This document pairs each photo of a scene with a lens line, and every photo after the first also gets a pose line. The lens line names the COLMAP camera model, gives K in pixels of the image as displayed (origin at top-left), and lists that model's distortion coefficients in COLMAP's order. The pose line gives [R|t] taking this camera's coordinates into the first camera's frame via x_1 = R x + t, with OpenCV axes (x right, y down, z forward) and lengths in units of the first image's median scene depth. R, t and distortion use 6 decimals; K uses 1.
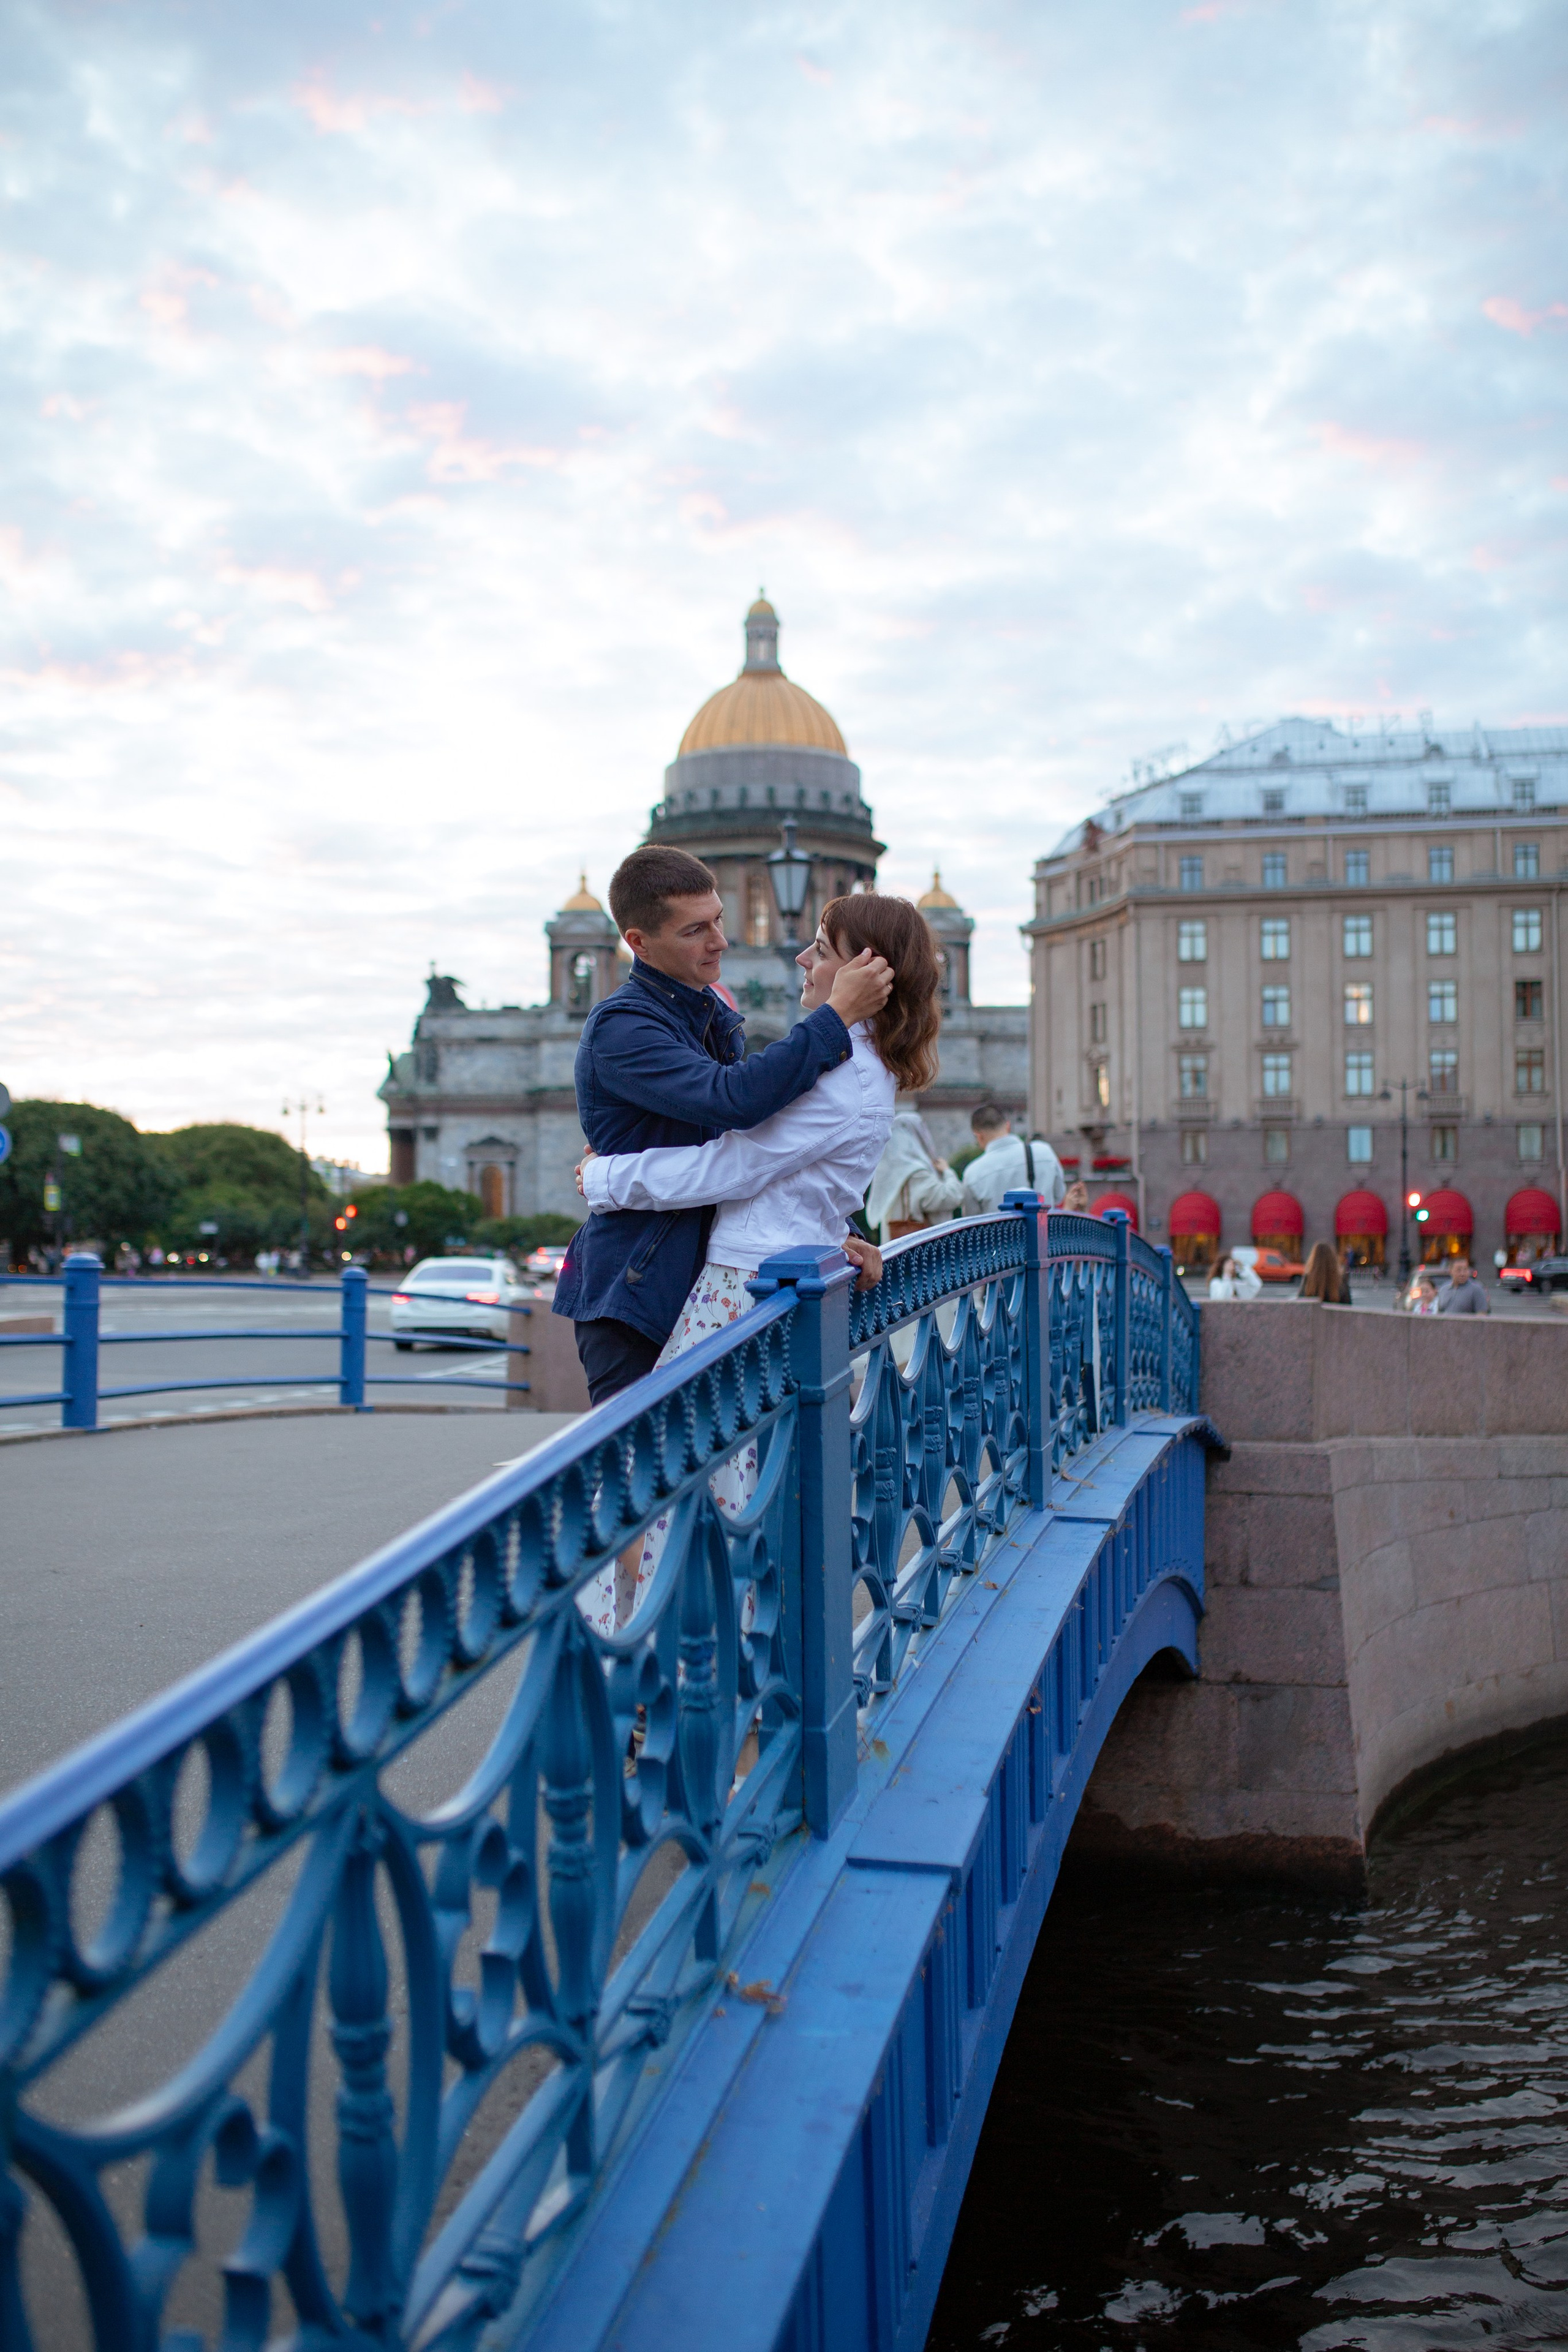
lens RADIAL K [[2312.4, 0, 780.2], [0, 2312.4, 1183.7], [0, 0, 1]] dist [0.009292, 0.000000]
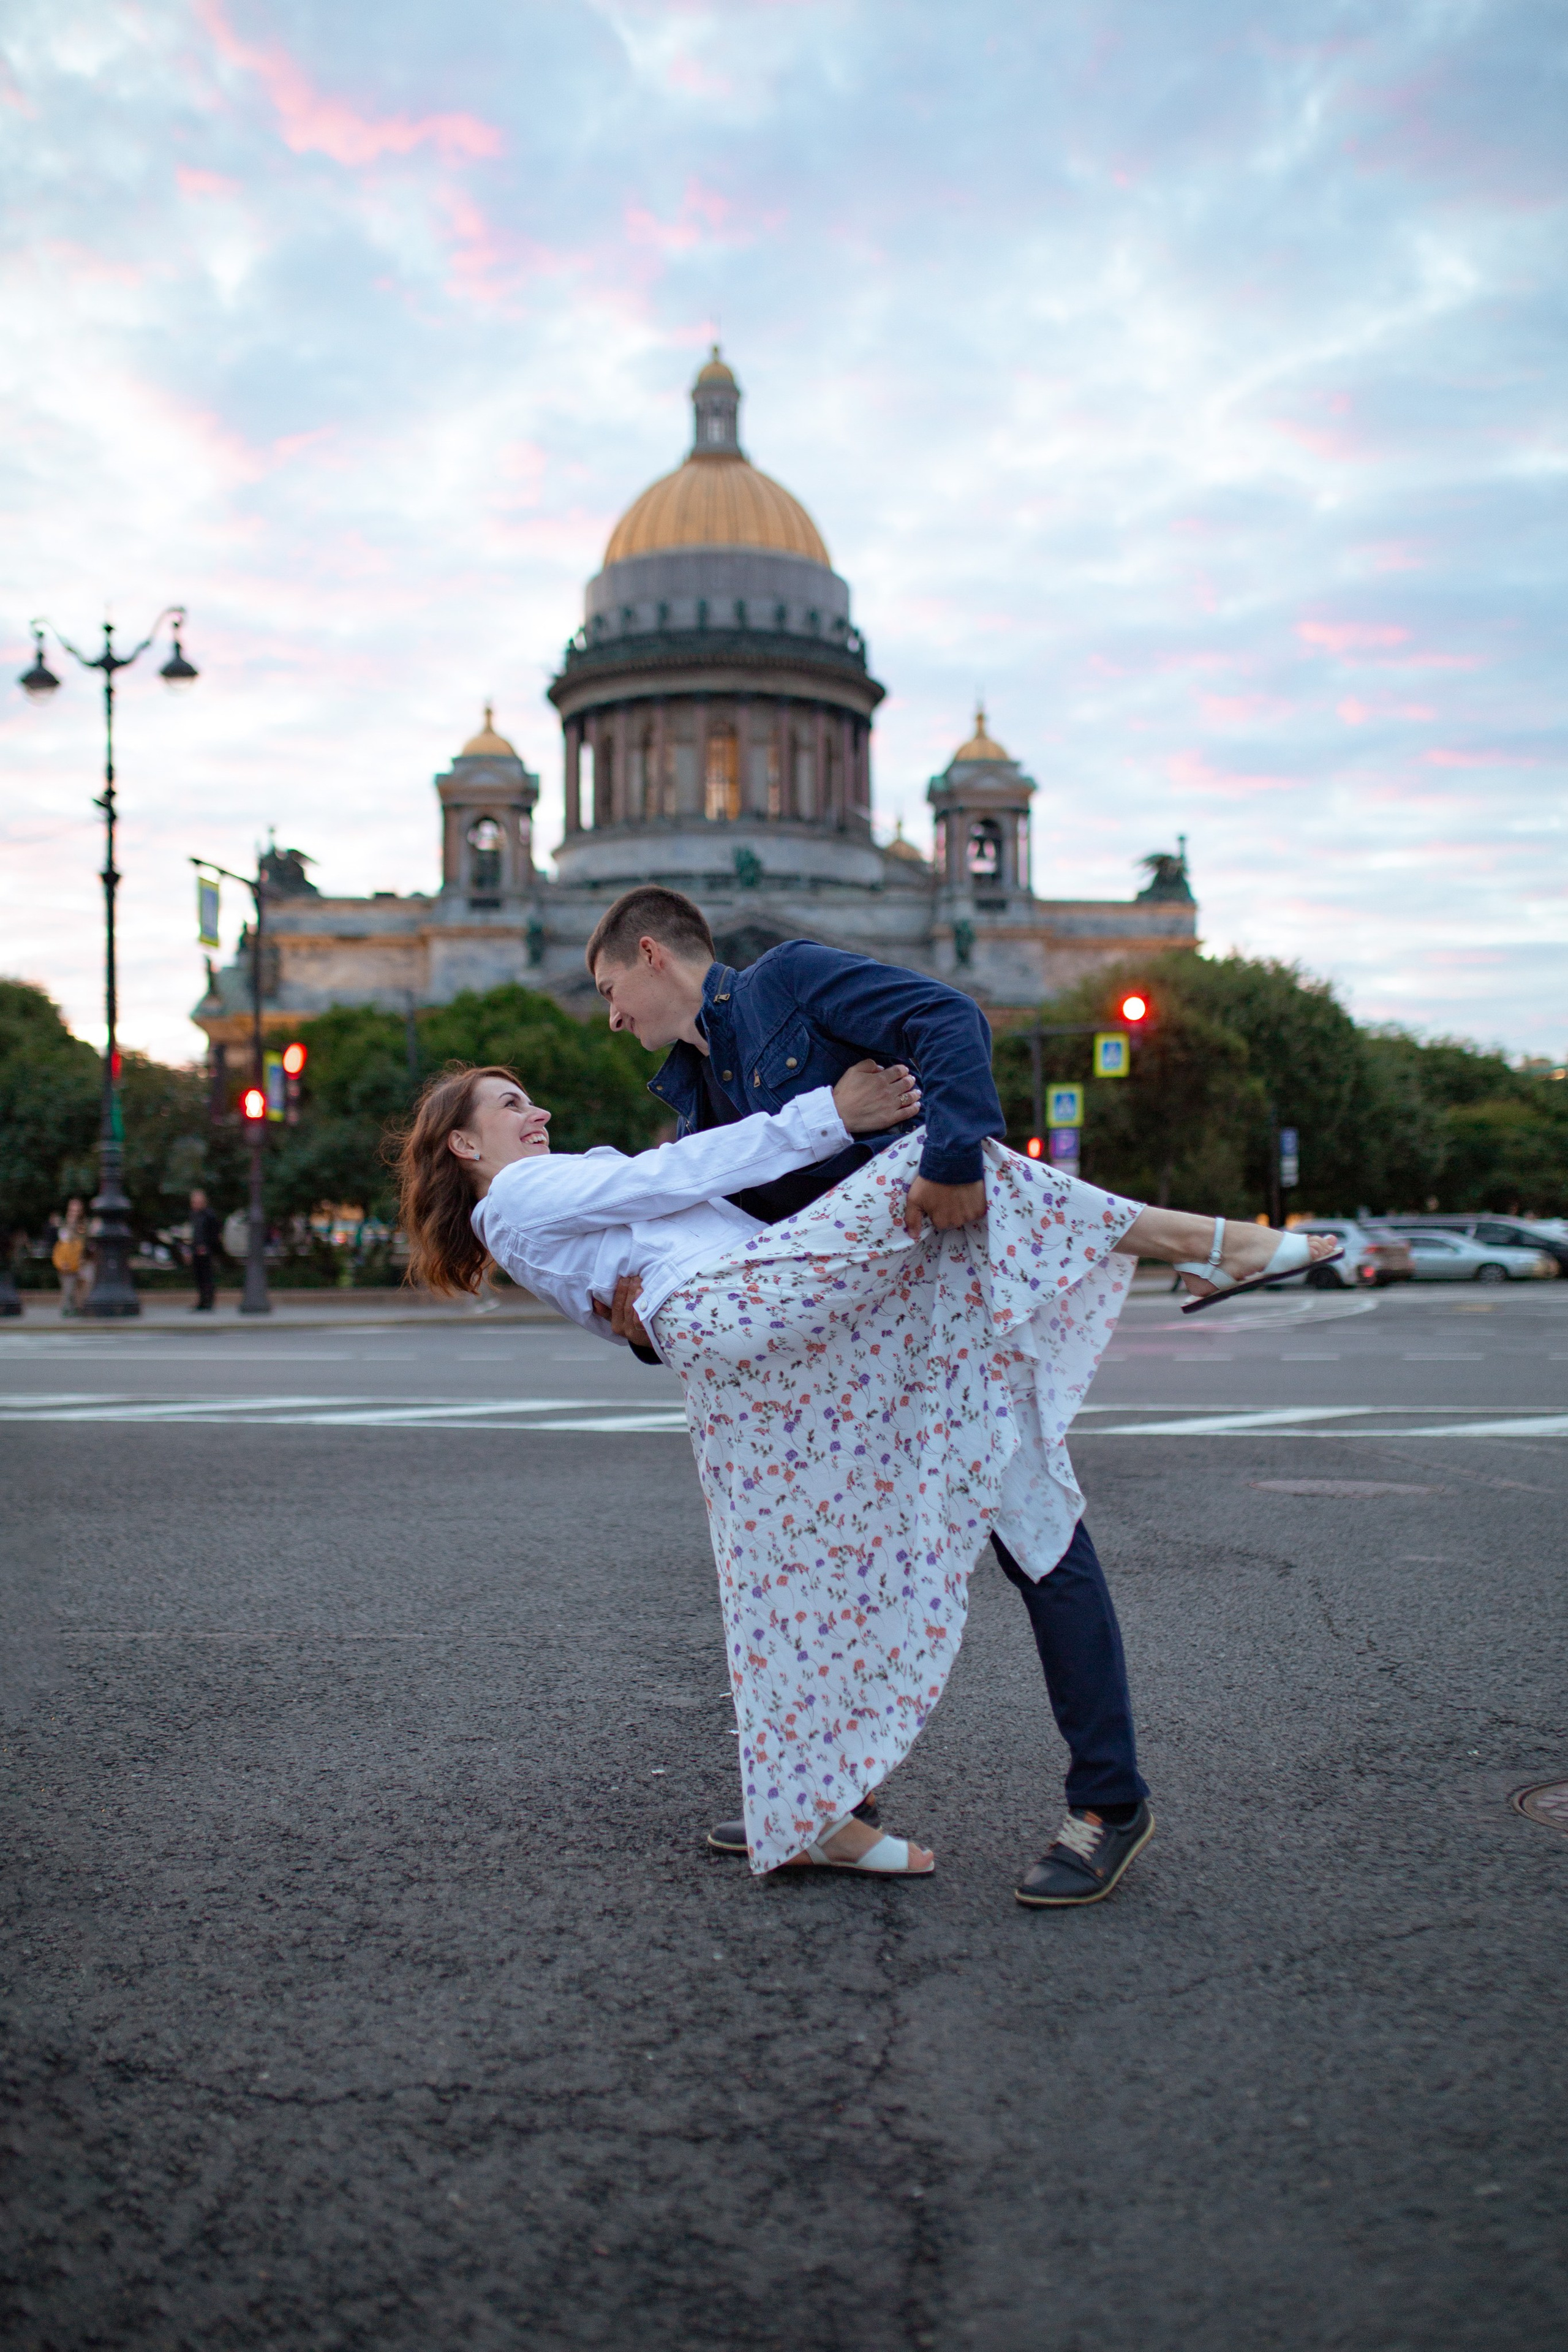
lens RADIAL K [[2312.4, 0, 788.7], [0, 2312.4, 1169.3], [0, 0, 1]] dist [0.009292, 0.000000]
pose [[0.995542, -0.000956, 0.094317, -0.057993], [0.001256, 0.999994, -0.003116, 0.009704], [-0.094313, 0.003221, 0.995537, 0.275029]]
